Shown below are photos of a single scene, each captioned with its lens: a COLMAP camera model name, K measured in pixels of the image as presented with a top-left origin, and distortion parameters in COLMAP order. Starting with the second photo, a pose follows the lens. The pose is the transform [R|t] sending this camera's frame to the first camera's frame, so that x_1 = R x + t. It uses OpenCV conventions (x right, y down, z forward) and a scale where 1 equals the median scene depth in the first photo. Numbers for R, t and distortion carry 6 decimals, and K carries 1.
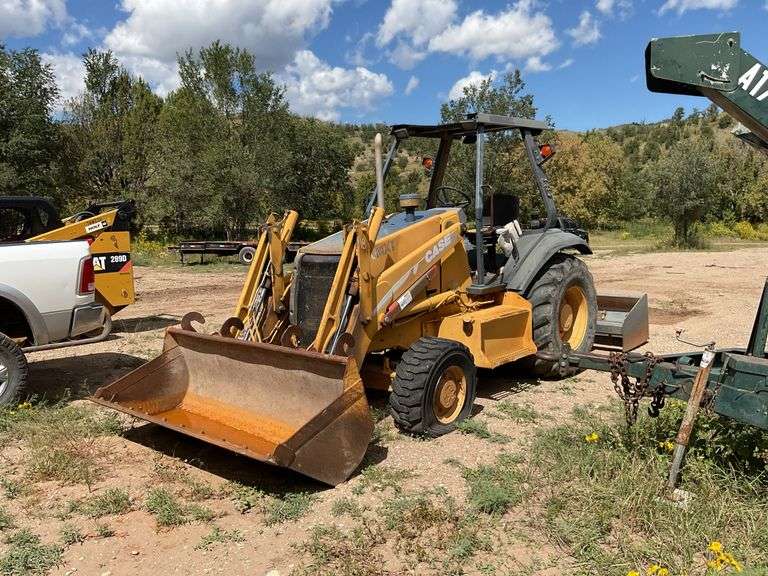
lens RADIAL K [[607.5, 0, 384.4], [0, 607.5, 286.0], [0, 0, 1]] dist [0.046818, -0.131871]
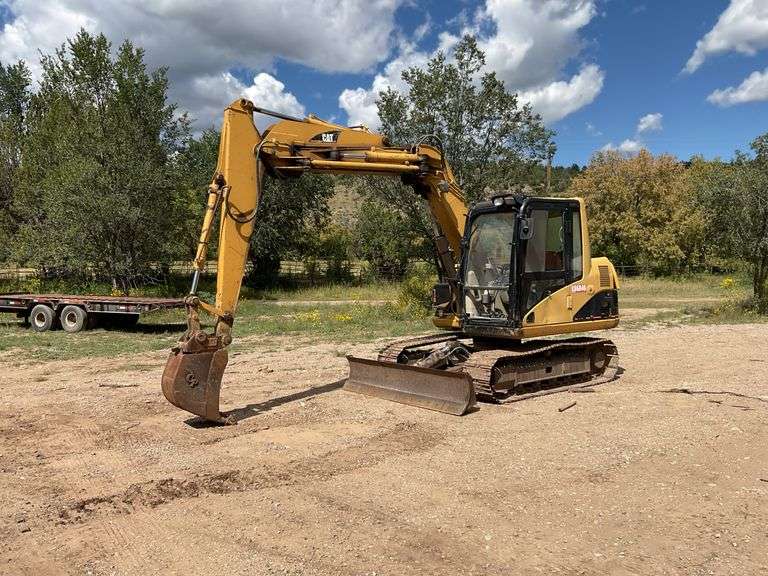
lens RADIAL K [[607.5, 0, 384.4], [0, 607.5, 286.0], [0, 0, 1]] dist [0.046818, -0.131871]
pose [[0.978285, 0.011725, -0.206932, 0.250649], [-0.024315, 0.997997, -0.058406, -0.046589], [0.205832, 0.062169, 0.976610, 0.348633]]
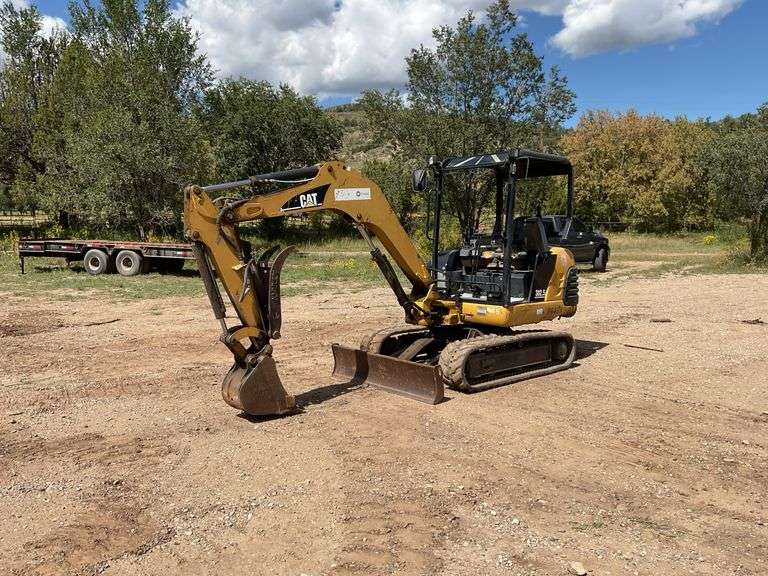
lens RADIAL K [[607.5, 0, 384.4], [0, 607.5, 286.0], [0, 0, 1]] dist [0.046818, -0.131871]
pose [[0.987341, 0.036782, -0.154286, 0.190270], [-0.034797, 0.999273, 0.015551, -0.037822], [0.154746, -0.009986, 0.987904, 0.292882]]
